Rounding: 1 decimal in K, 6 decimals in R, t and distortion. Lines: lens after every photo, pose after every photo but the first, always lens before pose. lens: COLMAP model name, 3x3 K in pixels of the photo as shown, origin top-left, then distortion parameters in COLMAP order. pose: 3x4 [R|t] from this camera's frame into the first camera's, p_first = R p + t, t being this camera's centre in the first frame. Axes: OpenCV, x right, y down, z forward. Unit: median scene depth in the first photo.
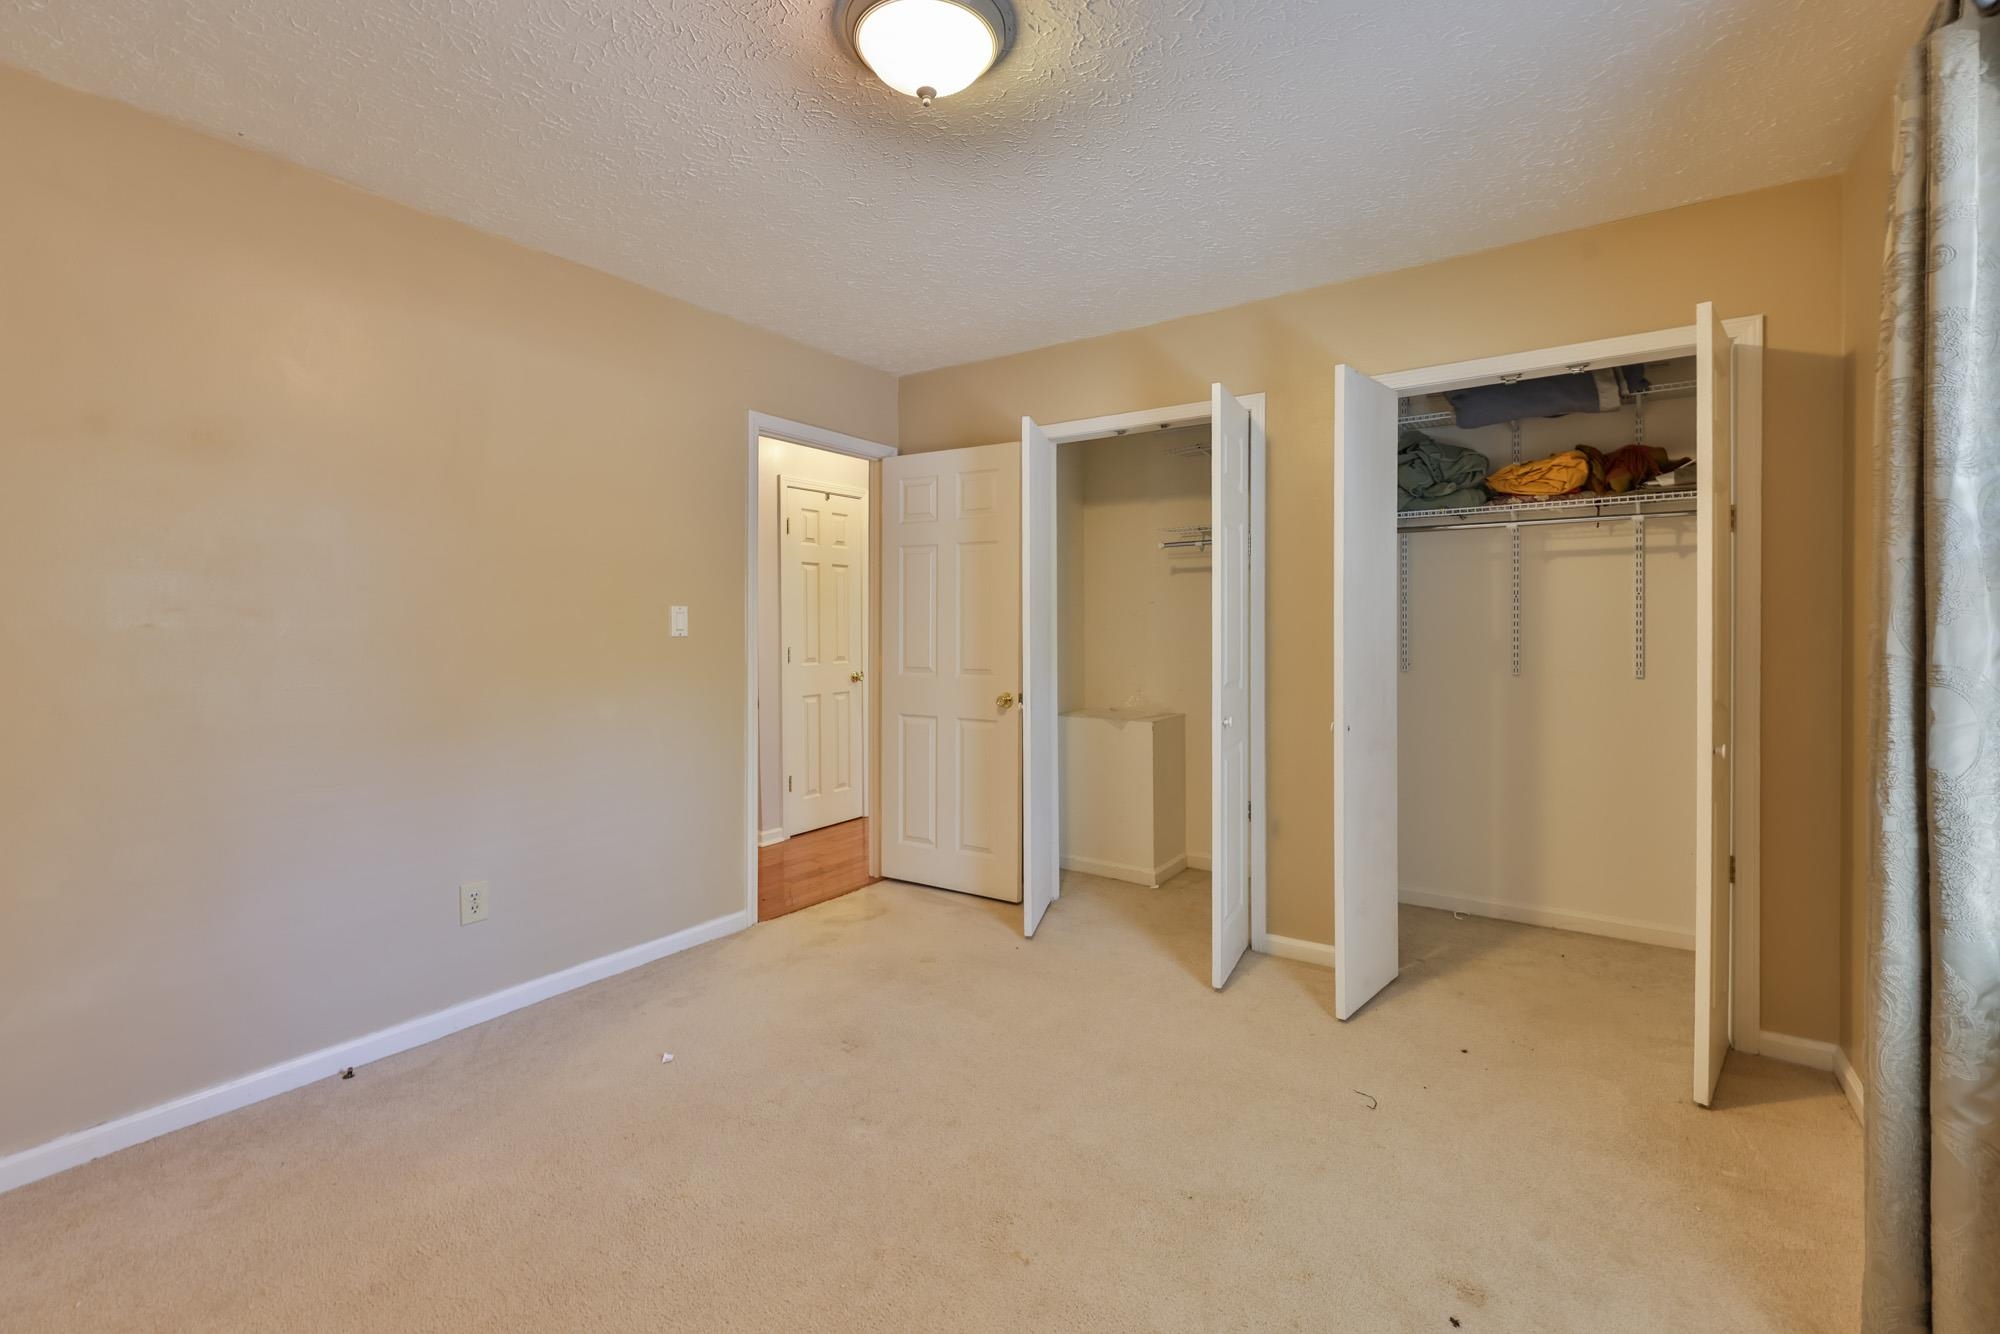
lens RADIAL K [[890.6, 0, 1003.4], [0, 890.6, 638.2], [0, 0, 1]] dist [-0.002031, -0.000148]
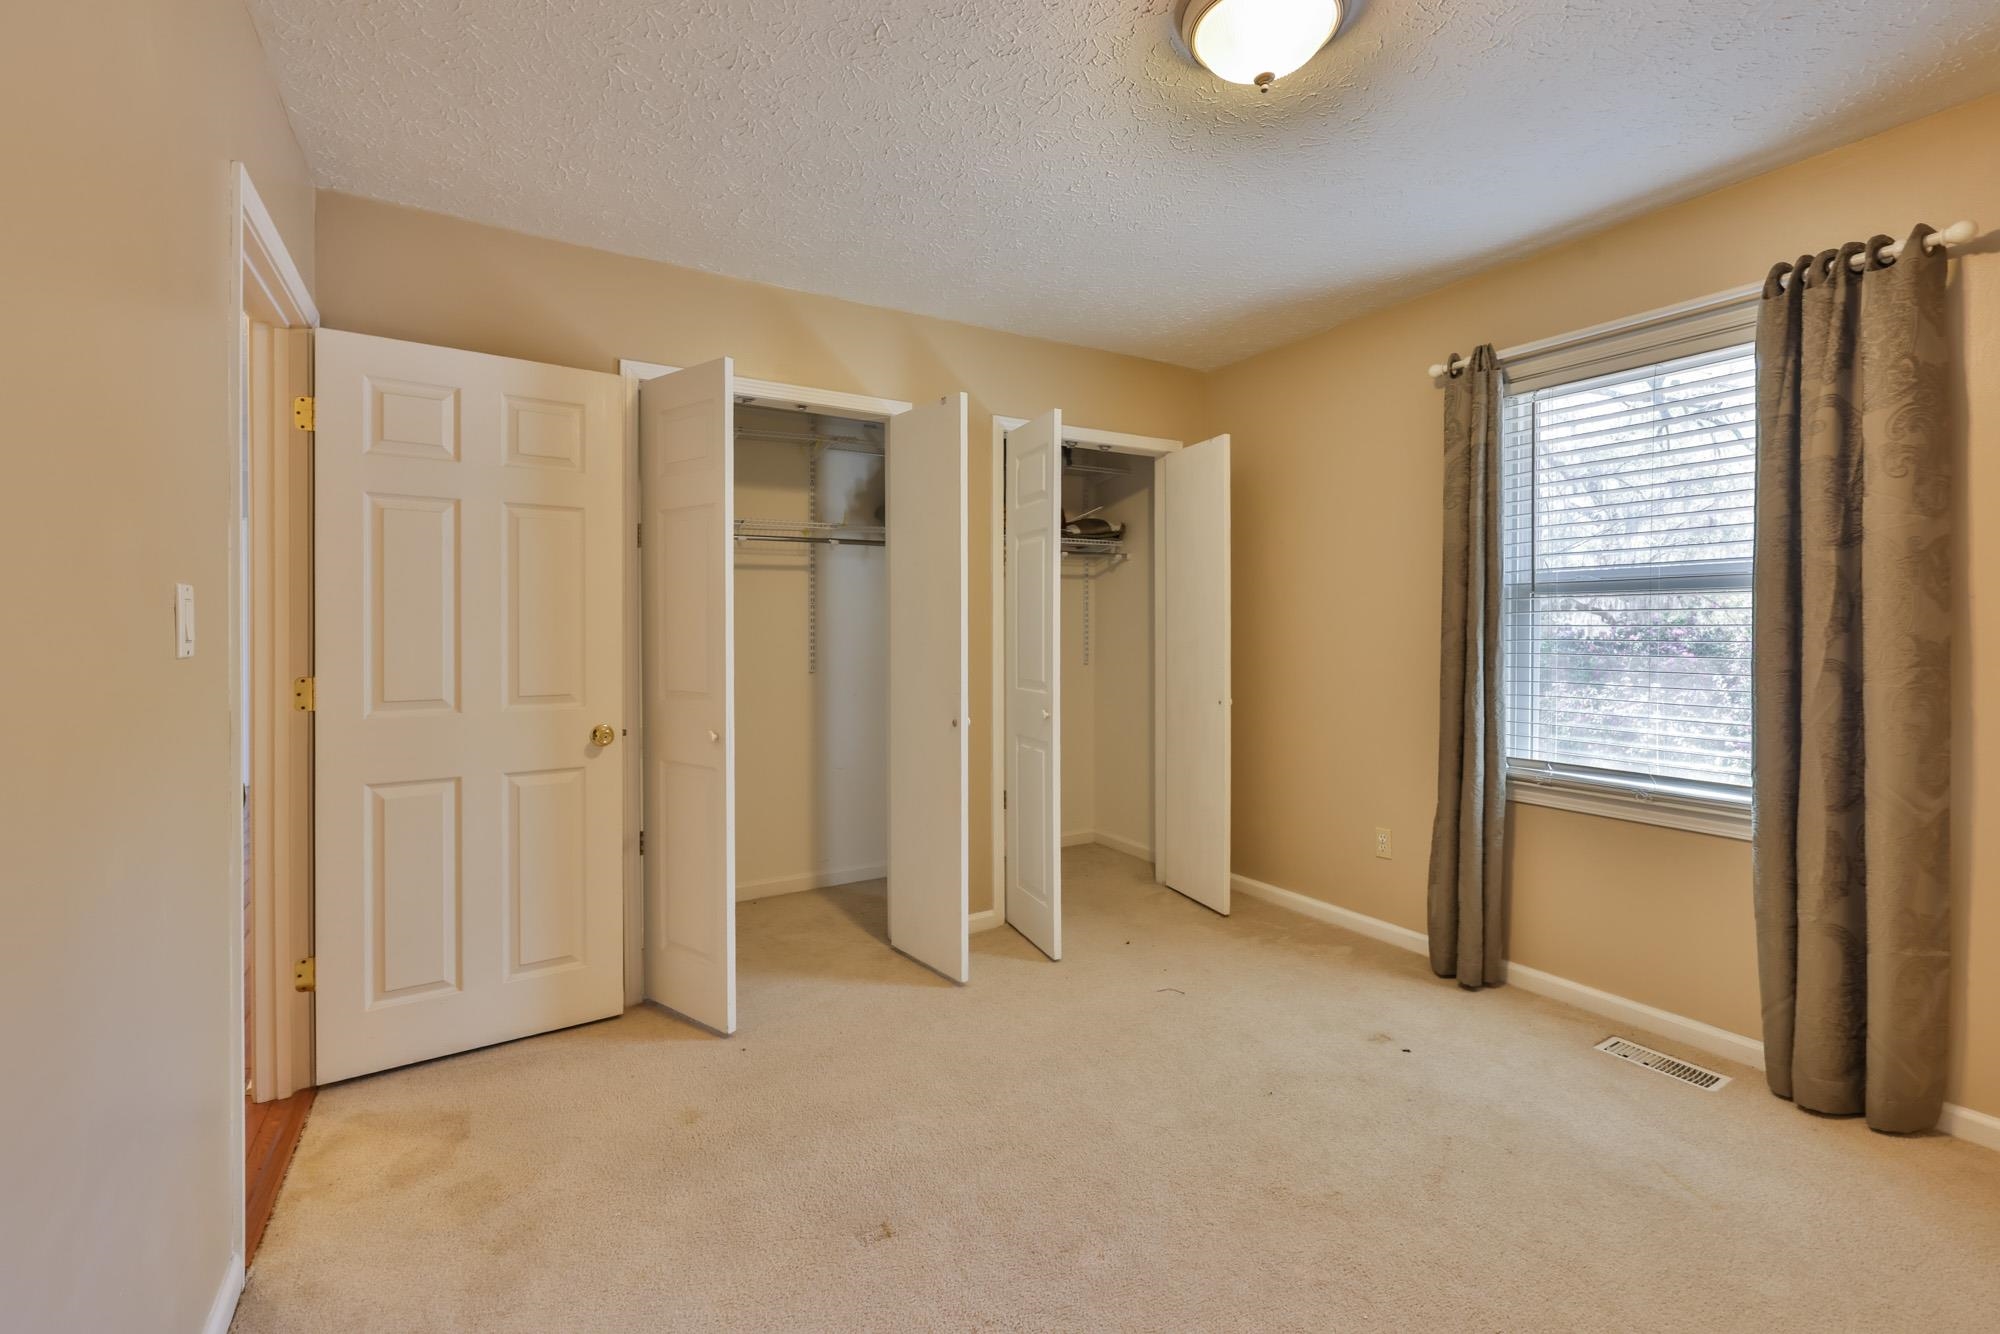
lens RADIAL K [[890.6, 0, 1003.4], [0, 890.6, 638.2], [0, 0, 1]] dist [-0.002031, -0.000148]
pose [[0.376281, -0.012431, 0.926422, -0.522886], [0.017661, 0.999825, 0.006243, -0.006091], [-0.926337, 0.014013, 0.376435, 0.430477]]
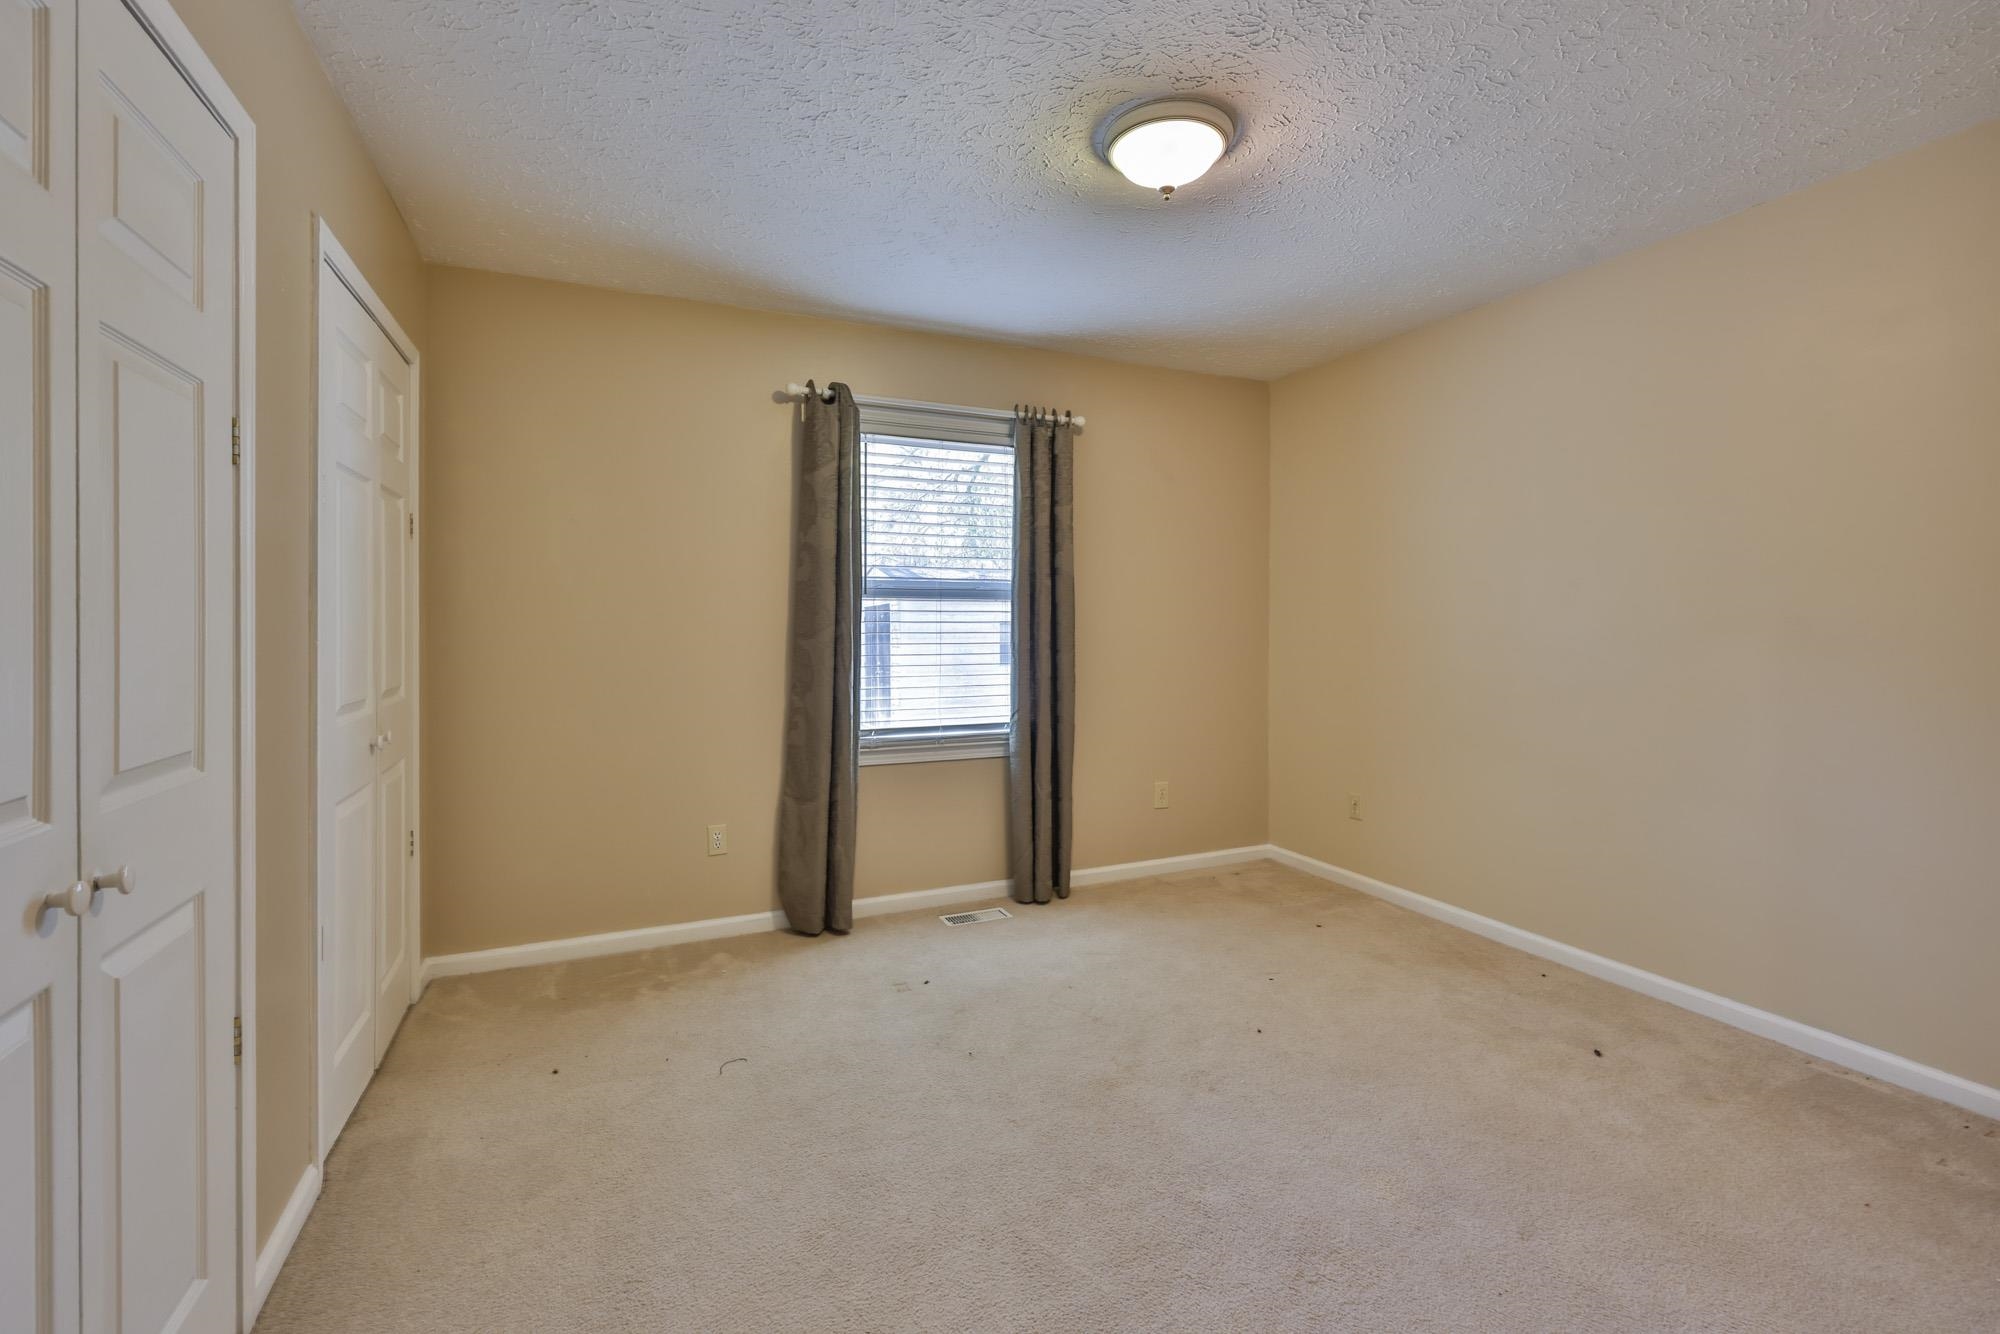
lens RADIAL K [[824.1, 0, 990.6], [0, 824.1, 638.9], [0, 0, 1]] dist [-0.009015, 0.000120]
pose [[-0.871239, 0.000826, 0.490858, -0.194817], [0.012323, 0.999720, 0.020189, -0.001847], [-0.490704, 0.023638, -0.871006, 0.996106]]
